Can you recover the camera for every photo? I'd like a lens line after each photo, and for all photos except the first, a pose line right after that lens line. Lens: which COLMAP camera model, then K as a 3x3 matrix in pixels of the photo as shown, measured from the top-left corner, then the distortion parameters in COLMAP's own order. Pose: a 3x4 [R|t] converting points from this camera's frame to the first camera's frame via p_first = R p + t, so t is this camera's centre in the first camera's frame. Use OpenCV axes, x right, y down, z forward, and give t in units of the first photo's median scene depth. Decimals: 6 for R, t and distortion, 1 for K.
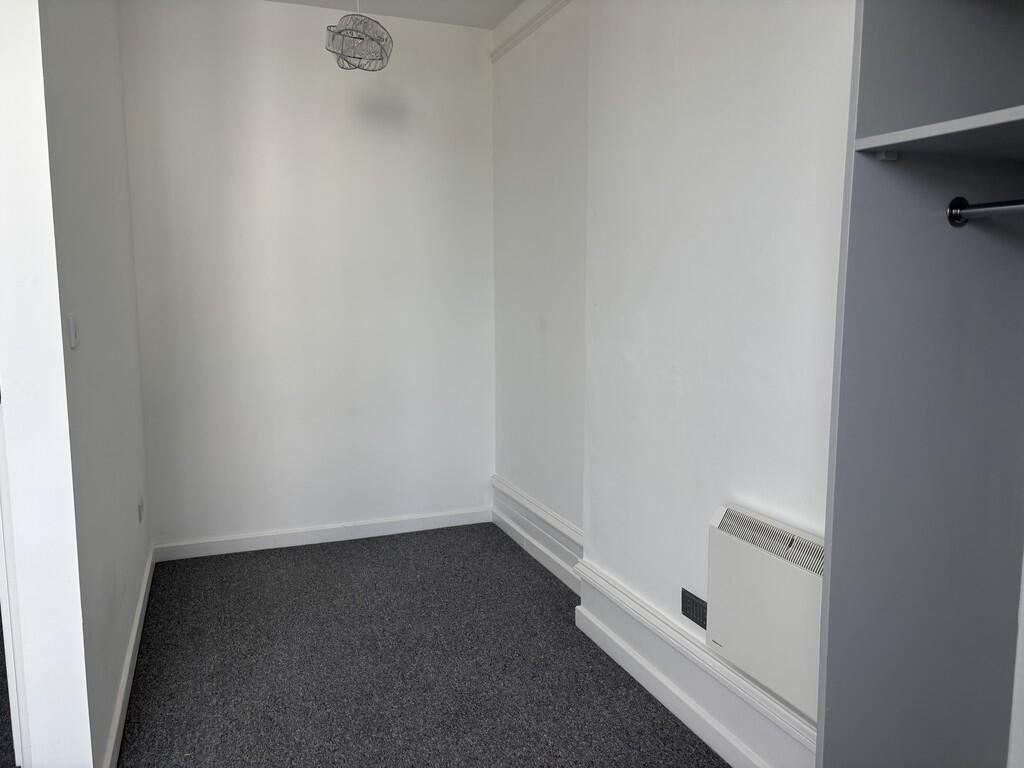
lens RADIAL K [[776.0, 0, 512.0], [0, 776.0, 384.0], [0, 0, 1]] dist [-0.005191, -0.002950]
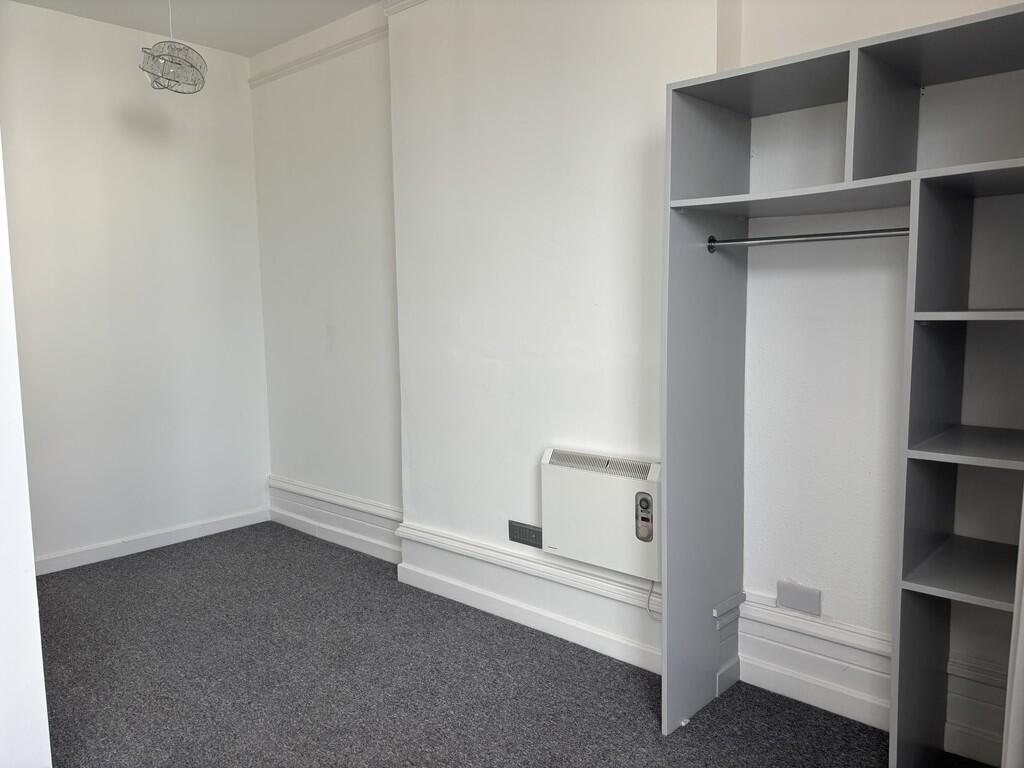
lens RADIAL K [[783.3, 0, 512.0], [0, 783.3, 384.0], [0, 0, 1]] dist [0.082495, -0.110743]
pose [[0.892044, -0.052102, 0.448936, -0.296103], [0.063943, 0.997890, -0.011244, 0.037263], [-0.447403, 0.038736, 0.893493, -0.168642]]
